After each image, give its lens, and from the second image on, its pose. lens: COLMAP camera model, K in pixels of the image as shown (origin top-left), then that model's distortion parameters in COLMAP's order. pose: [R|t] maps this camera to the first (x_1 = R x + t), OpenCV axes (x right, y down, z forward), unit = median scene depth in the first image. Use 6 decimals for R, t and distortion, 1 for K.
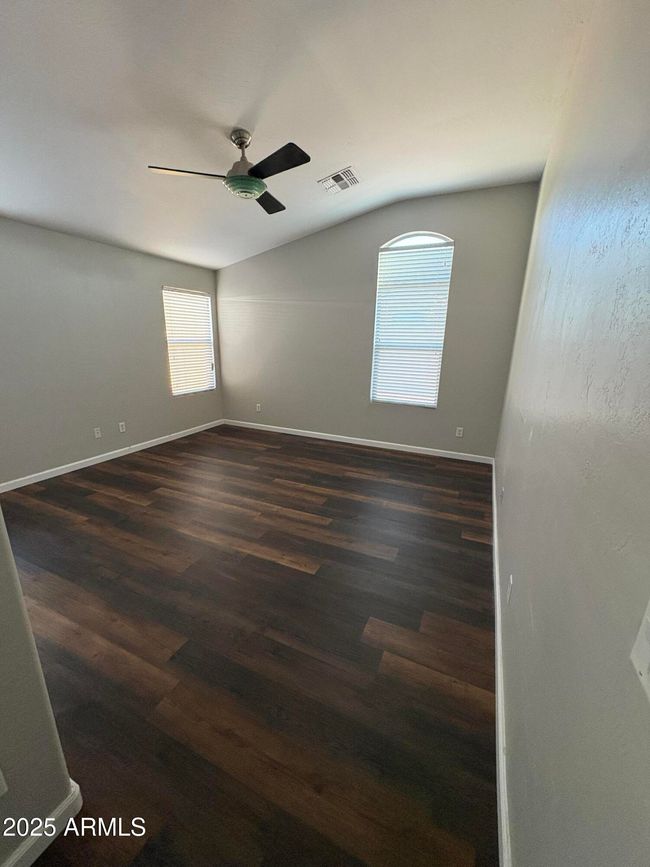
lens RADIAL K [[346.4, 0, 325.4], [0, 346.4, 433.7], [0, 0, 1]] dist [0.002392, 0.000186]
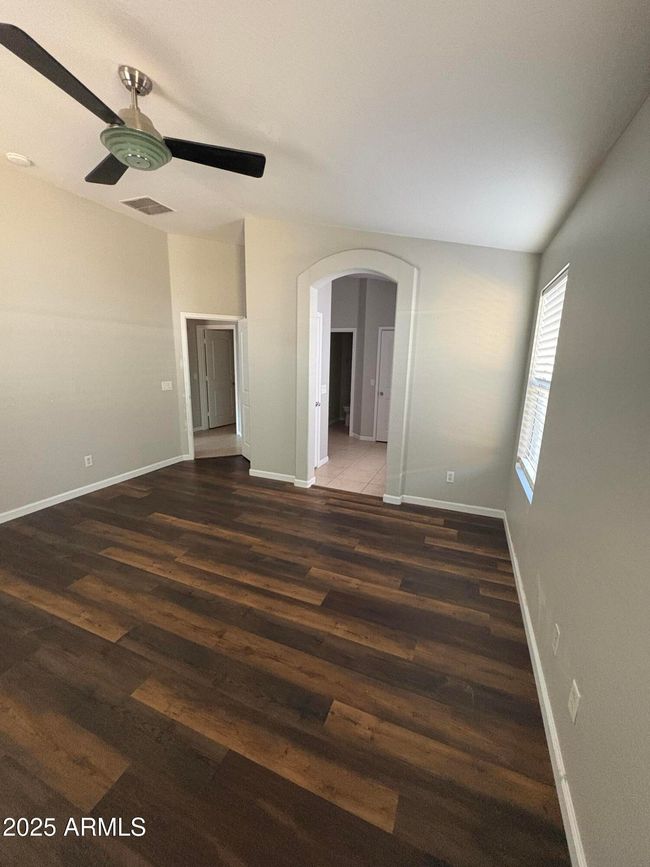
lens RADIAL K [[346.4, 0, 325.8], [0, 346.4, 433.6], [0, 0, 1]] dist [0.002392, 0.000186]
pose [[-0.997943, -0.036035, -0.053020, -0.529231], [-0.056836, 0.879900, 0.471747, -0.507301], [0.029653, 0.473790, -0.880139, 1.696253]]
